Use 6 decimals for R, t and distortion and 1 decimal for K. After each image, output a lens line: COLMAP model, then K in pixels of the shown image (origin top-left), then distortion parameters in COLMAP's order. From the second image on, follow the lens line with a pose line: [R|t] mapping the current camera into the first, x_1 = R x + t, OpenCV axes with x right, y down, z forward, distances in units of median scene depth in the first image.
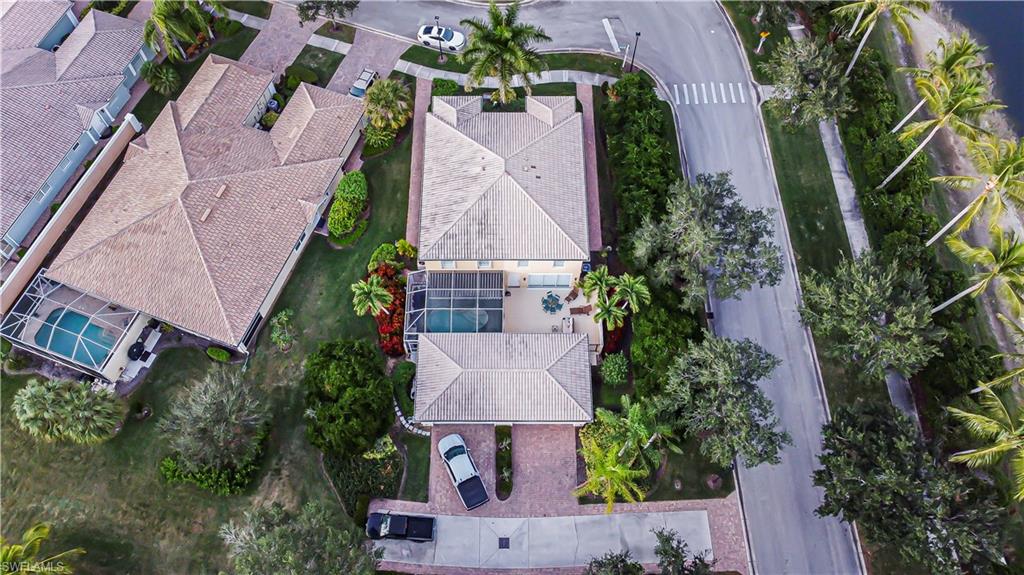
lens RADIAL K [[791.0, 0, 512.0], [0, 791.0, 287.5], [0, 0, 1]] dist [-0.007815, -0.002806]
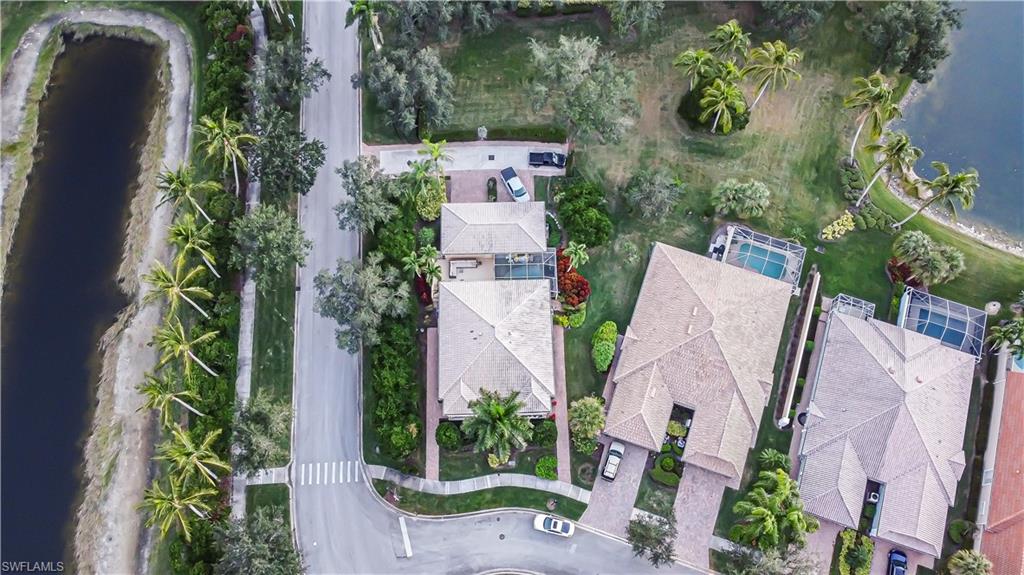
lens RADIAL K [[791.0, 0, 512.0], [0, 791.0, 287.5], [0, 0, 1]] dist [-0.007815, -0.002806]
pose [[-0.999539, 0.016151, -0.025699, -0.005295], [-0.029756, -0.688469, 0.724655, -1.138919], [-0.005989, 0.725086, 0.688633, -0.057133]]
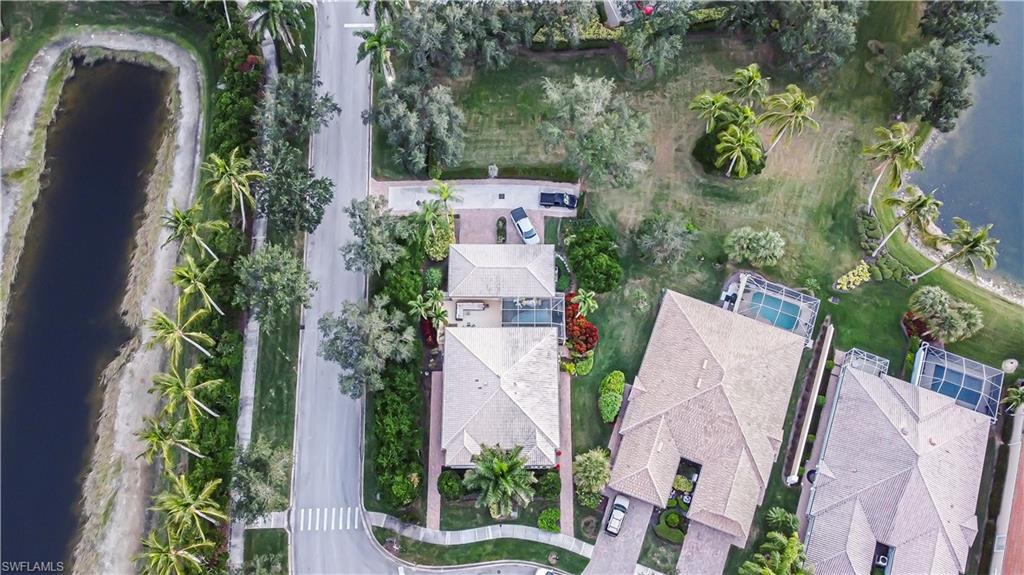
lens RADIAL K [[791.0, 0, 512.0], [0, 791.0, 287.5], [0, 0, 1]] dist [-0.007815, -0.002806]
pose [[-0.999845, -0.009814, -0.014583, -0.008543], [-0.003742, -0.691795, 0.722084, -1.055263], [-0.017175, 0.722027, 0.691652, -0.108235]]
